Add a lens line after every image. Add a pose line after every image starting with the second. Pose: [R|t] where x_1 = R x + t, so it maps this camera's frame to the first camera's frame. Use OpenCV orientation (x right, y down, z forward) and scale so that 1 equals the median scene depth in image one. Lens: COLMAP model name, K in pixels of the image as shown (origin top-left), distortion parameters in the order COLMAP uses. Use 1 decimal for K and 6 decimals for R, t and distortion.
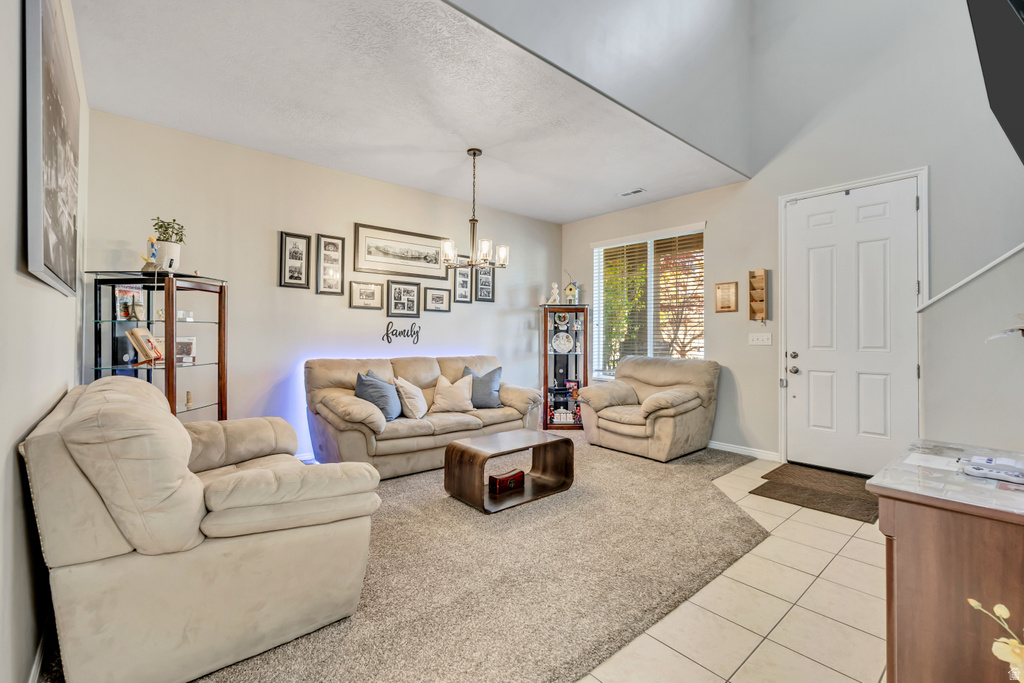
lens RADIAL K [[443.6, 0, 506.6], [0, 443.6, 336.8], [0, 0, 1]] dist [0.001265, 0.000338]
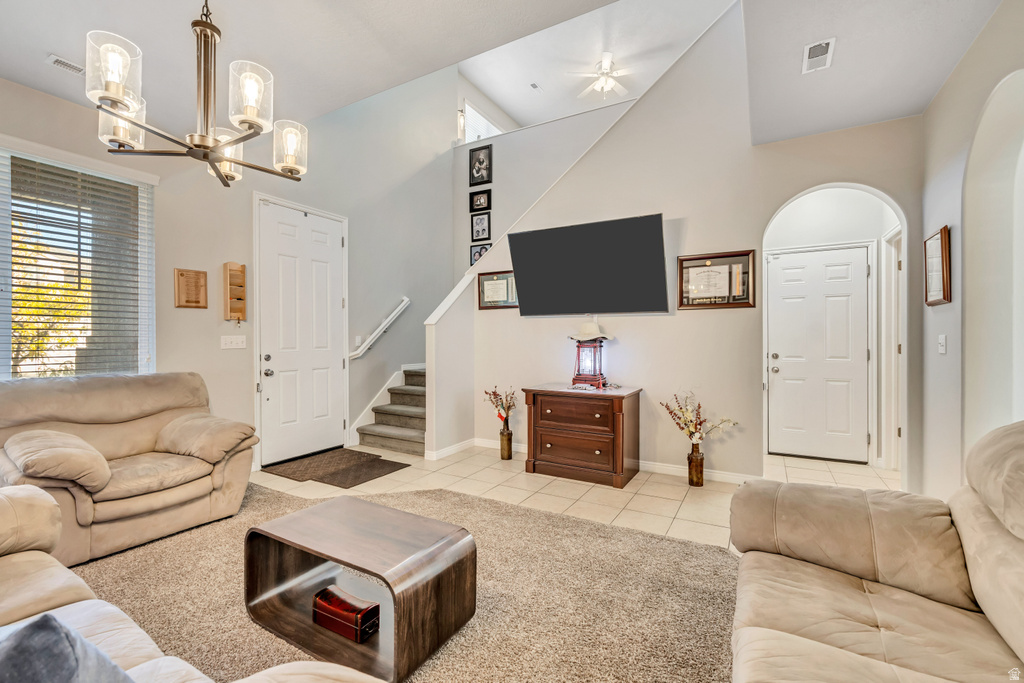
lens RADIAL K [[448.1, 0, 512.0], [0, 448.1, 341.5], [0, 0, 1]] dist [-0.000230, -0.000174]
pose [[-0.341027, -0.015017, 0.939933, -0.483665], [-0.000296, 0.999874, 0.015868, -0.010826], [-0.940053, 0.005133, -0.340989, 0.832845]]
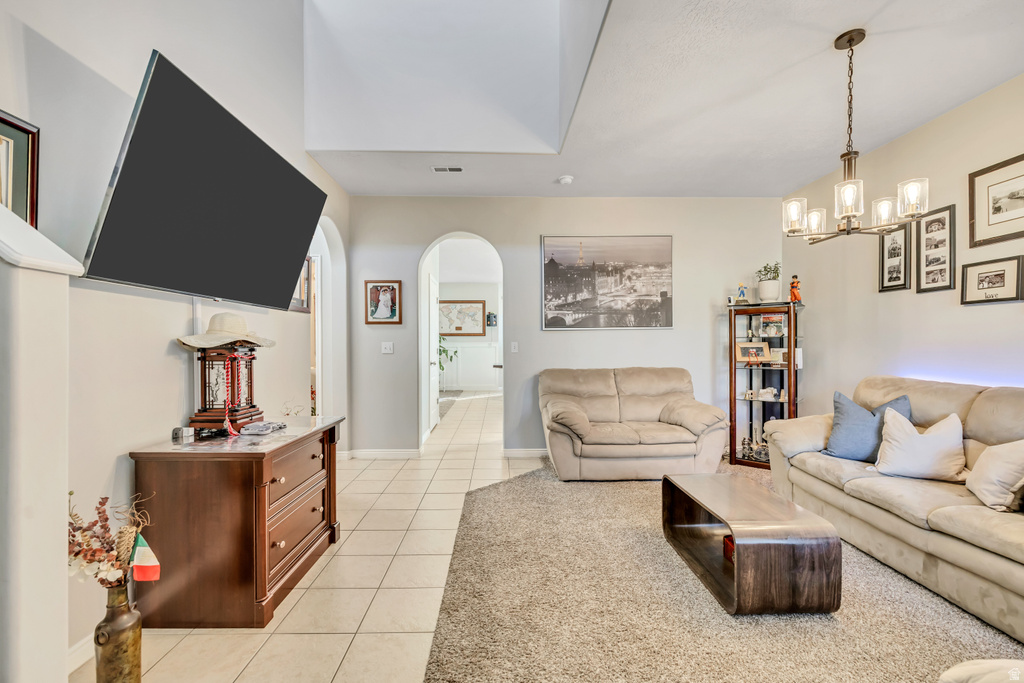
lens RADIAL K [[443.6, 0, 506.6], [0, 443.6, 336.8], [0, 0, 1]] dist [0.001265, 0.000338]
pose [[-0.643251, -0.018869, -0.765423, 0.640646], [-0.004336, 0.999770, -0.021002, -0.000964], [0.765643, -0.010191, -0.643185, 0.965066]]
